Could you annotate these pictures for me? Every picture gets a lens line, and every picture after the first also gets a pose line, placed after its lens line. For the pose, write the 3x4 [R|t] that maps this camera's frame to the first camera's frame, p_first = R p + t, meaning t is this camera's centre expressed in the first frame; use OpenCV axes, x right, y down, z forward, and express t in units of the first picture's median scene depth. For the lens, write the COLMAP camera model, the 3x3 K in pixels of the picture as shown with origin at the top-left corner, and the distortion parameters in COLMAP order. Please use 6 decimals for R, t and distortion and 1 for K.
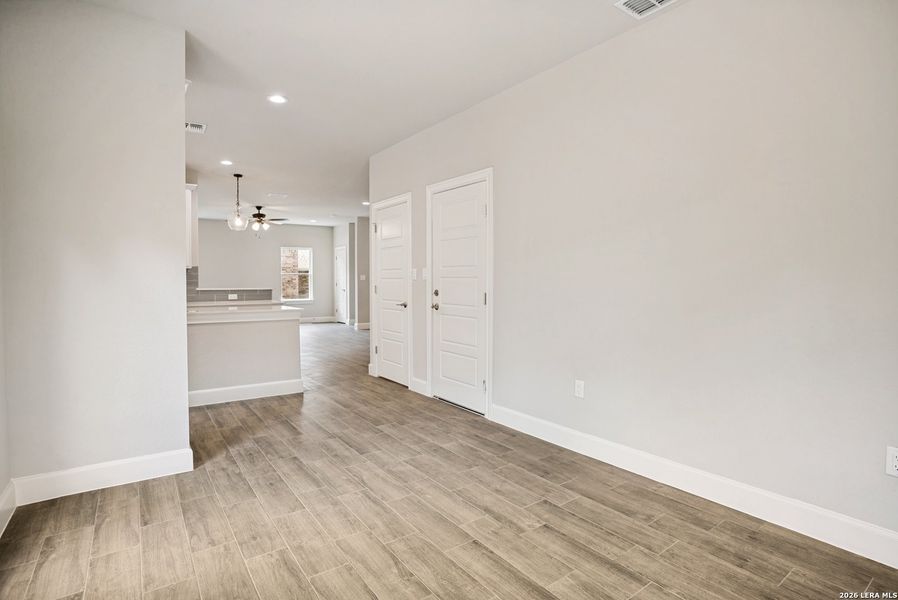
lens RADIAL K [[435.9, 0, 447.8], [0, 435.9, 294.9], [0, 0, 1]] dist [-0.082194, 0.031361]
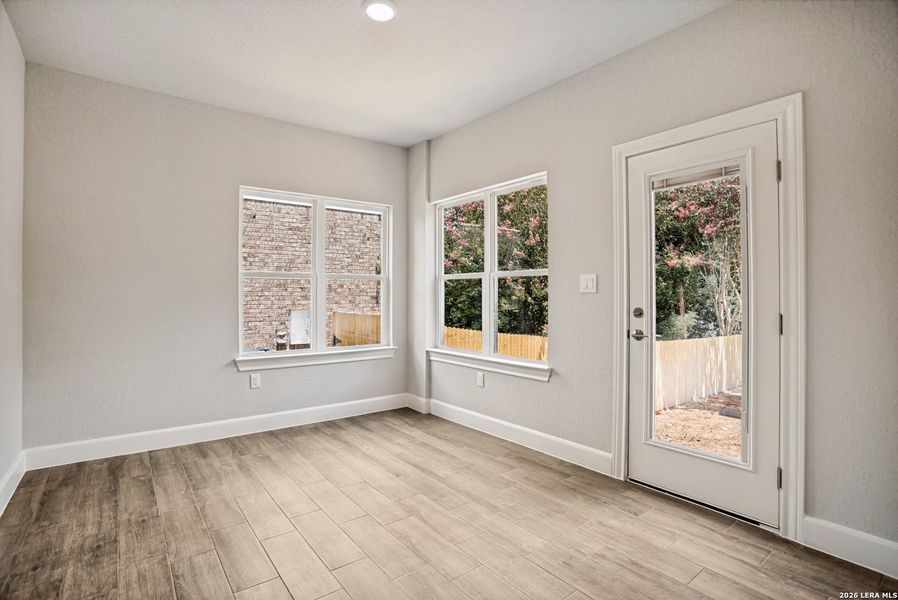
lens RADIAL K [[435.9, 0, 447.8], [0, 435.9, 294.9], [0, 0, 1]] dist [-0.082194, 0.031361]
pose [[-0.999775, 0.000506, -0.021226, -0.180990], [-0.000065, 0.999638, 0.026904, -0.056041], [0.021232, 0.026899, -0.999413, 2.010046]]
